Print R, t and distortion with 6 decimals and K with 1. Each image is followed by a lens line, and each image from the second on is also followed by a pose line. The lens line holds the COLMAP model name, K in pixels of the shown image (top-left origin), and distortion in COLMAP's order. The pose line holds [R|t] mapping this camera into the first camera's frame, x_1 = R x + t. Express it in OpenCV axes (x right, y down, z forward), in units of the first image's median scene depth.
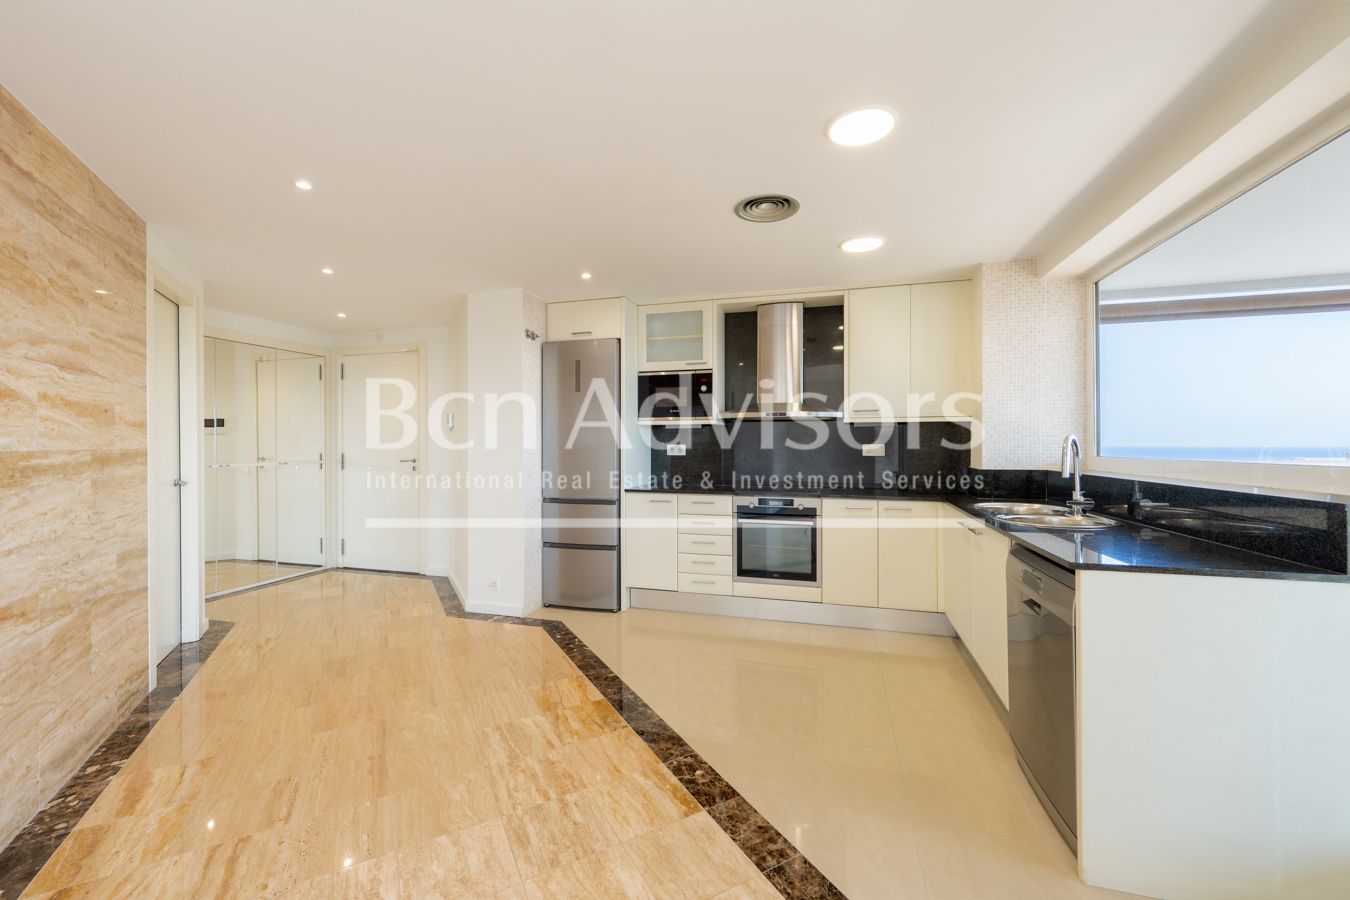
lens RADIAL K [[536.6, 0, 673.0], [0, 536.6, 446.7], [0, 0, 1]] dist [-0.000493, -0.000250]
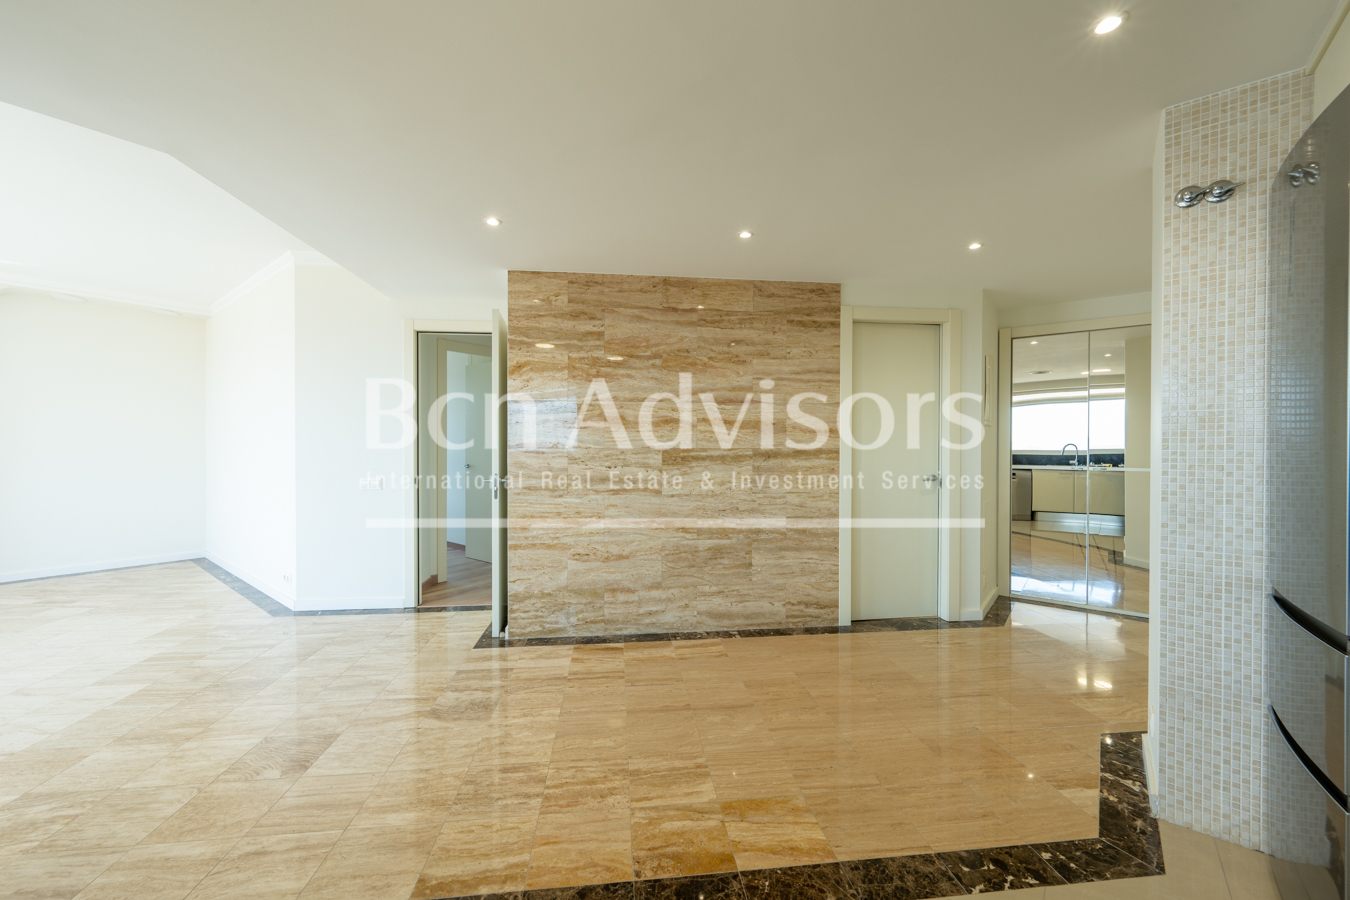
lens RADIAL K [[530.2, 0, 677.1], [0, 530.2, 447.0], [0, 0, 1]] dist [-0.000217, -0.000120]
pose [[-0.377340, 0.005363, -0.926059, 0.519357], [-0.003924, 0.999965, 0.007390, -0.008541], [0.926066, 0.006423, -0.377306, 1.354857]]
